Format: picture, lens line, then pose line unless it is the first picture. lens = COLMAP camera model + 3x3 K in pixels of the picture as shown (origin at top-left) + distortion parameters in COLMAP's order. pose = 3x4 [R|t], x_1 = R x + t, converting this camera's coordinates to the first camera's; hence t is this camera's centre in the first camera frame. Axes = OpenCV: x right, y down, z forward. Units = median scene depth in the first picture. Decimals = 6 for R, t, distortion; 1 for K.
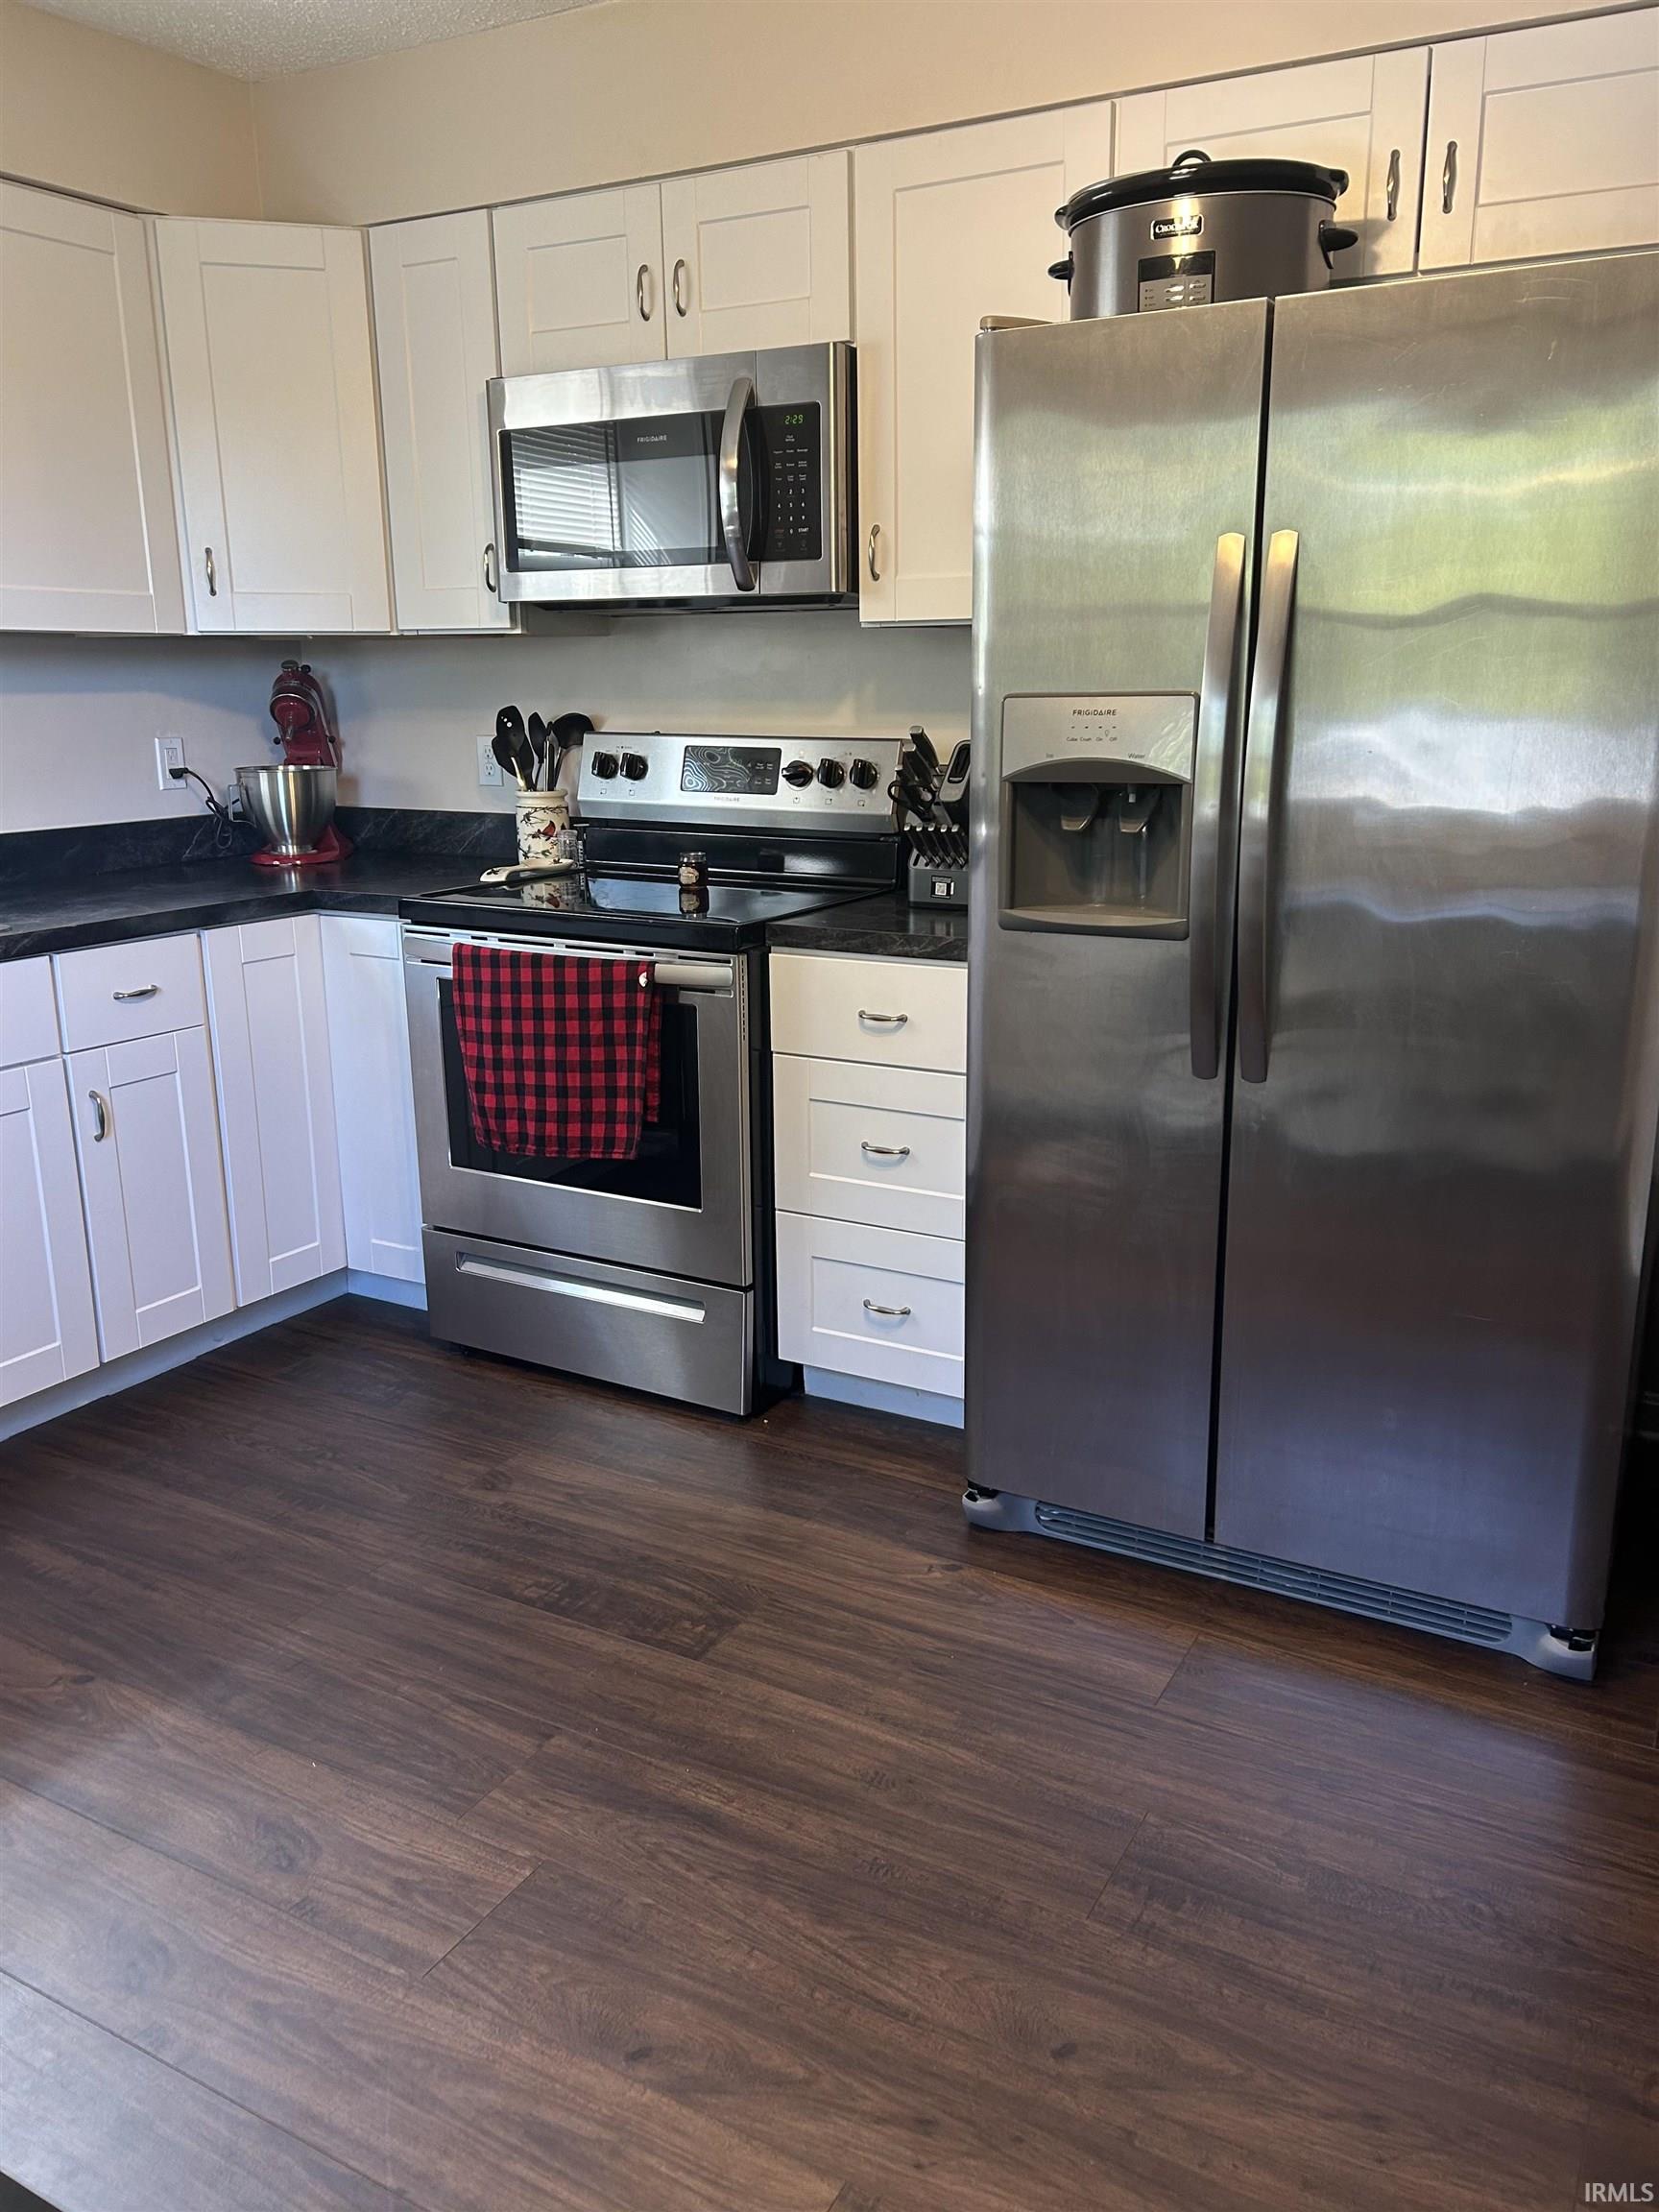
lens RADIAL K [[1656.4, 0, 829.5], [0, 1656.4, 1106.0], [0, 0, 1]] dist [0.048674, -0.048914]
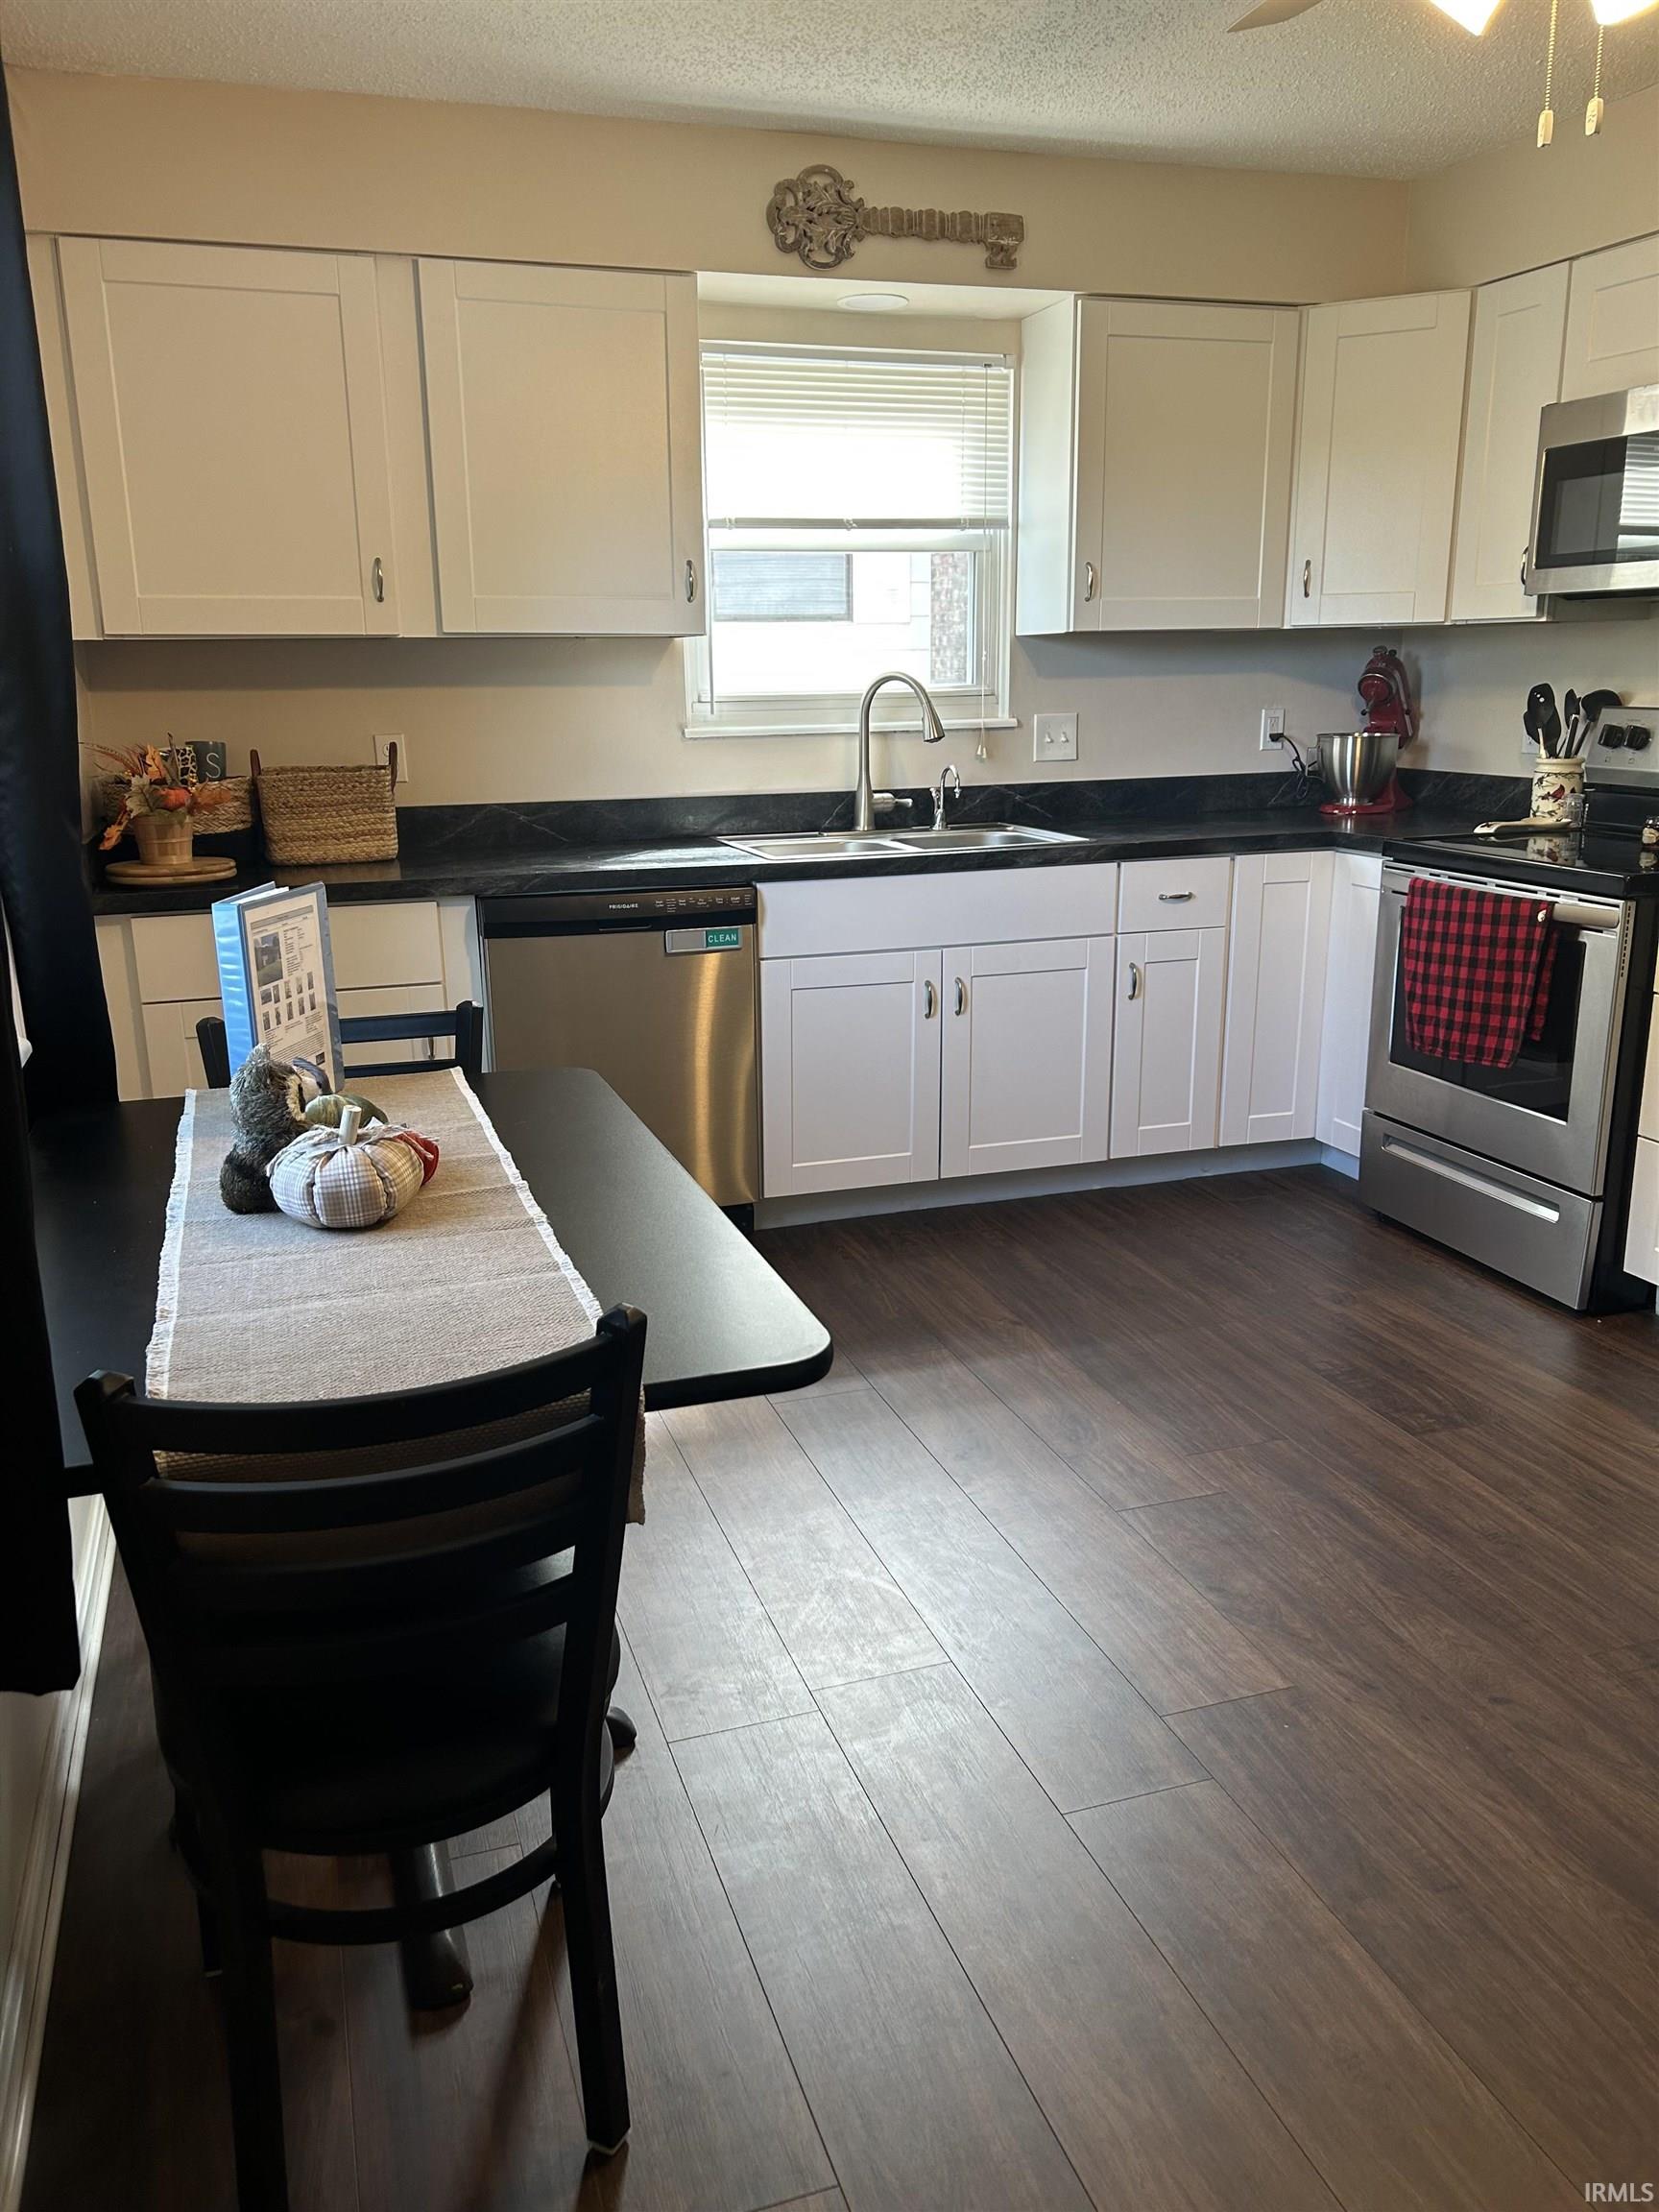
lens RADIAL K [[1647.8, 0, 828.9], [0, 1647.8, 1123.0], [0, 0, 1]] dist [0.000140, -0.040758]
pose [[0.740722, 0.170781, -0.649742, 0.279834], [-0.153769, 0.984573, 0.083489, 0.045742], [0.653977, 0.038068, 0.755556, -0.194128]]
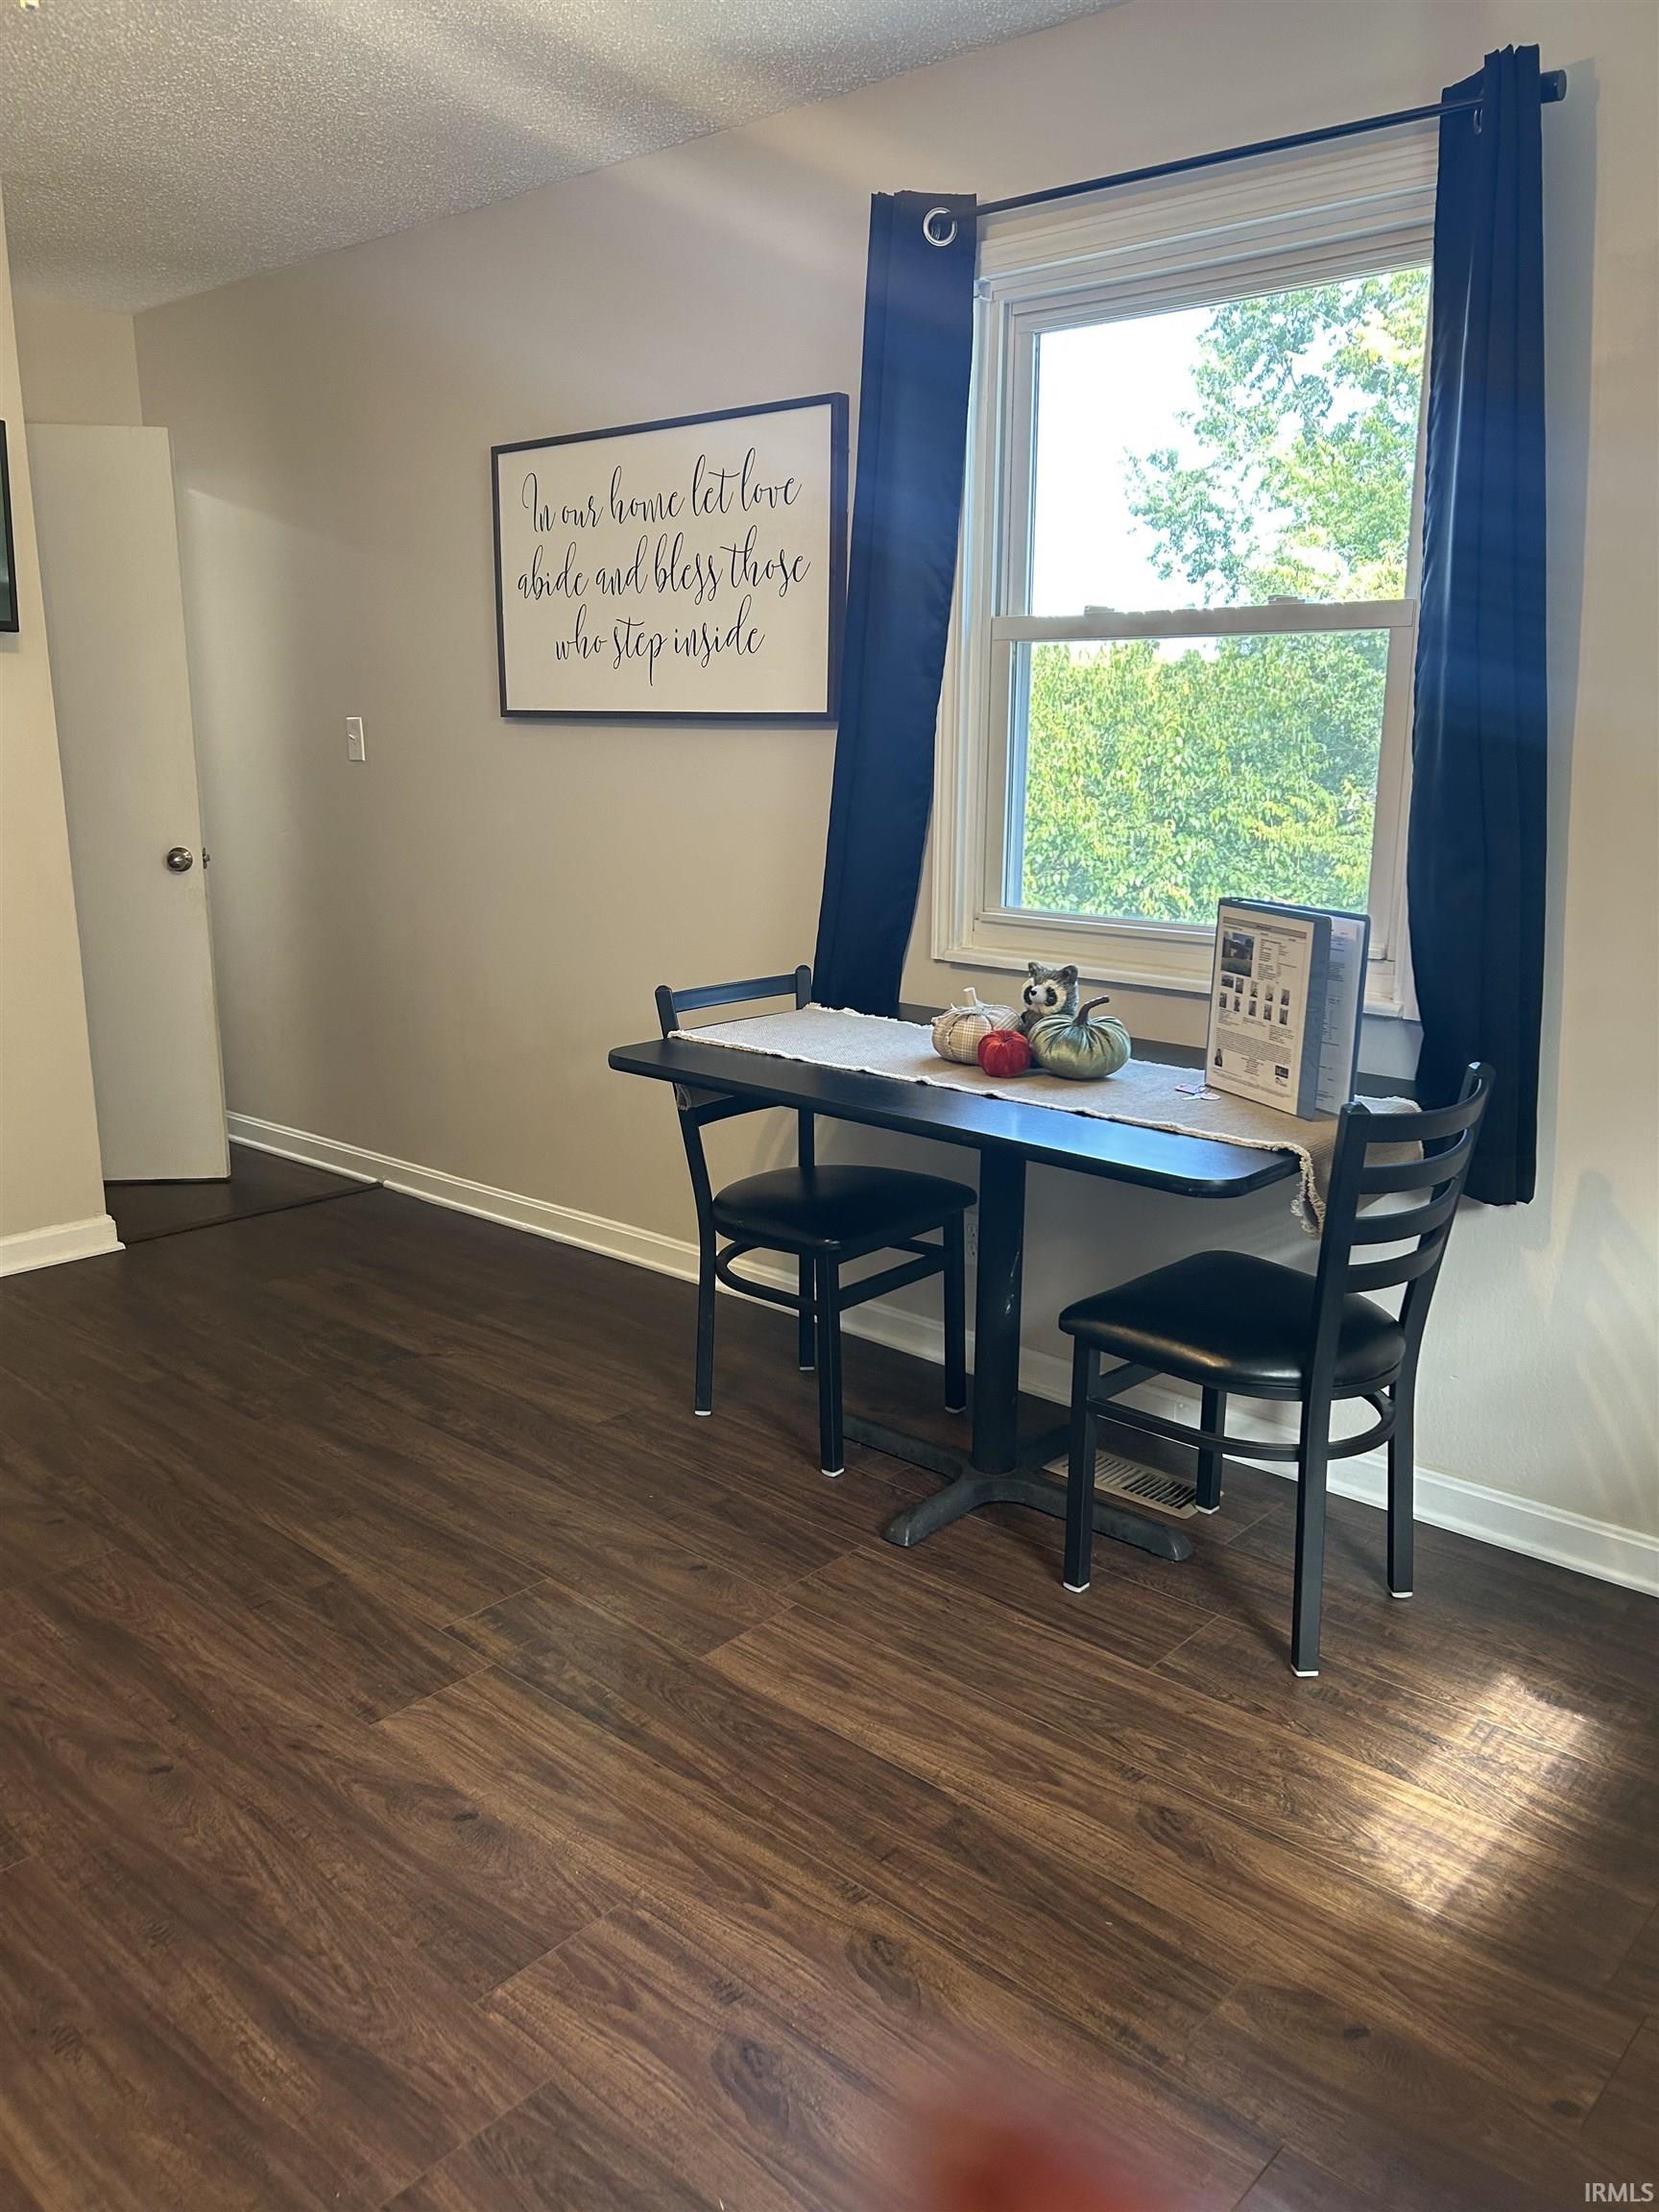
lens RADIAL K [[1647.8, 0, 828.9], [0, 1647.8, 1123.0], [0, 0, 1]] dist [0.000140, -0.040758]
pose [[-0.976307, -0.052372, 0.209956, -0.327750], [0.050075, 0.889252, 0.454669, -0.234313], [-0.210515, 0.454410, -0.865560, 0.954013]]
